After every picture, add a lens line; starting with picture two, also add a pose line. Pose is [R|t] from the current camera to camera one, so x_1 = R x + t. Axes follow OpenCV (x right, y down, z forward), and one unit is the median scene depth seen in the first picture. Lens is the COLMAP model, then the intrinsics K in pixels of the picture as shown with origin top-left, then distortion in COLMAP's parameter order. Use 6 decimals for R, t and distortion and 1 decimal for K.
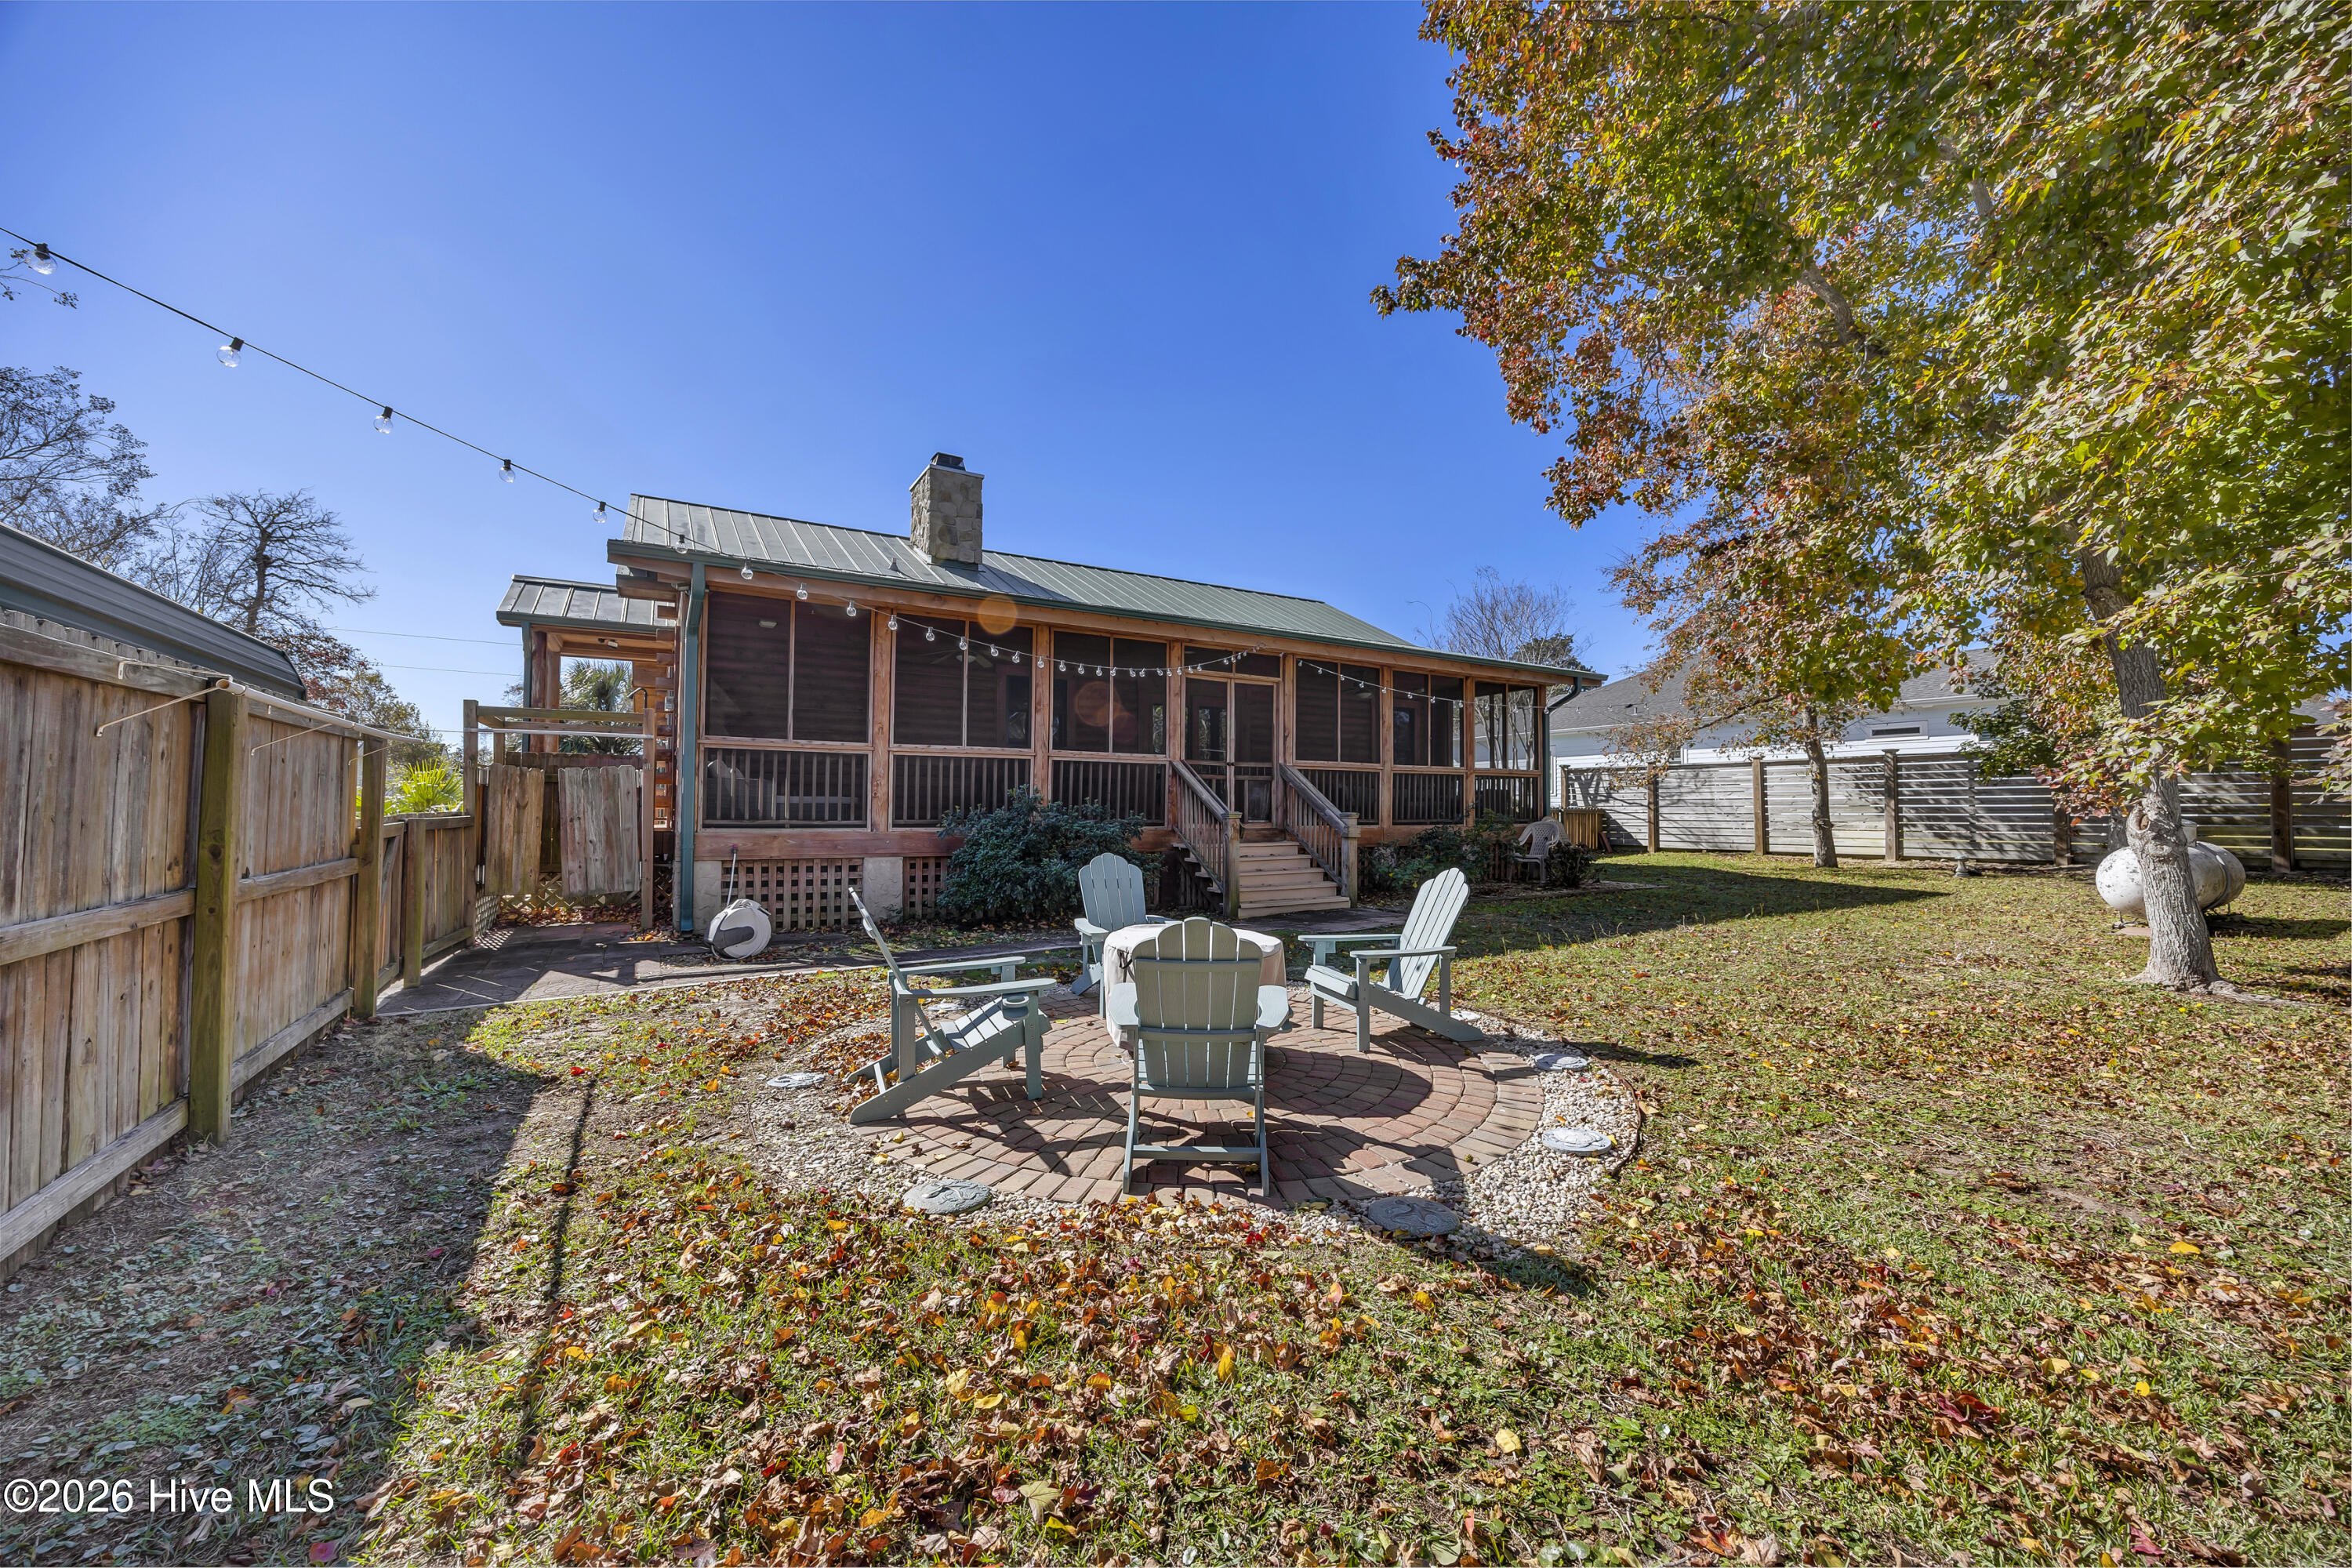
lens RADIAL K [[911.2, 0, 1183.6], [0, 911.2, 786.1], [0, 0, 1]] dist [0.000111, -0.000032]
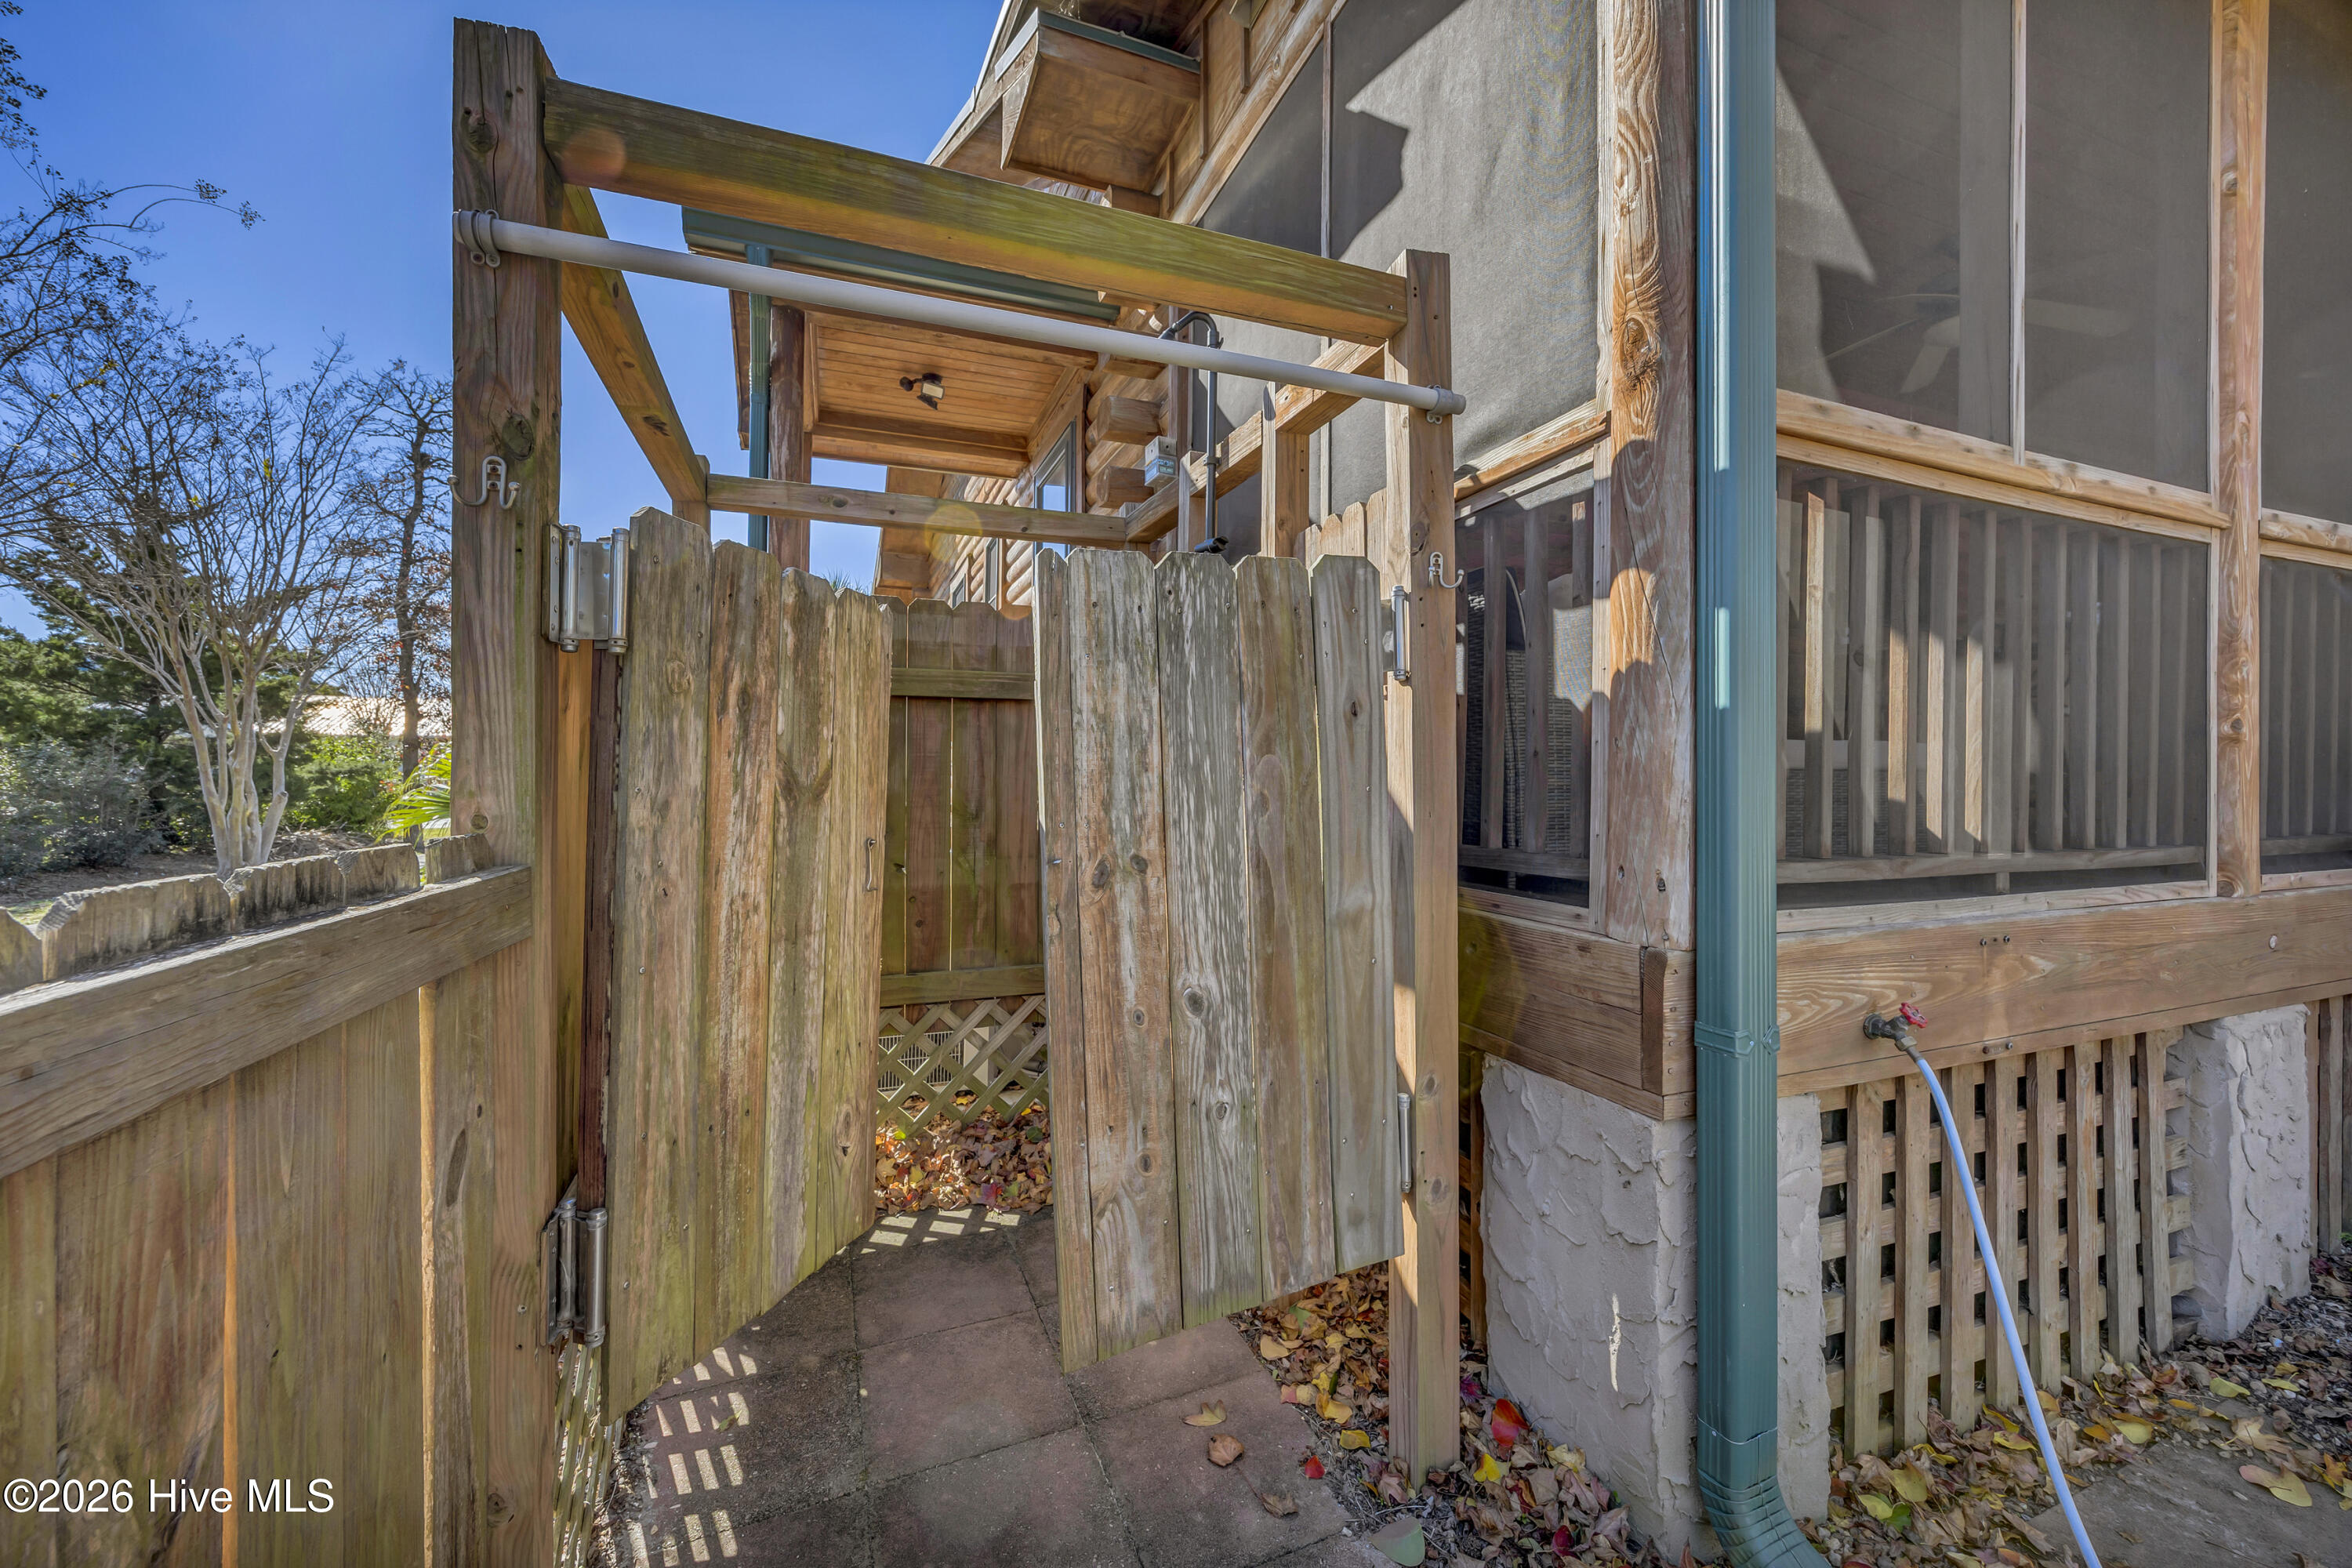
lens RADIAL K [[911.2, 0, 1173.2], [0, 911.2, 784.4], [0, 0, 1]] dist [0.000111, -0.000032]
pose [[0.985284, -0.004363, -0.170870, -0.546039], [0.009780, 0.999476, 0.030872, 0.014640], [0.170646, -0.032089, 0.984810, 0.728259]]
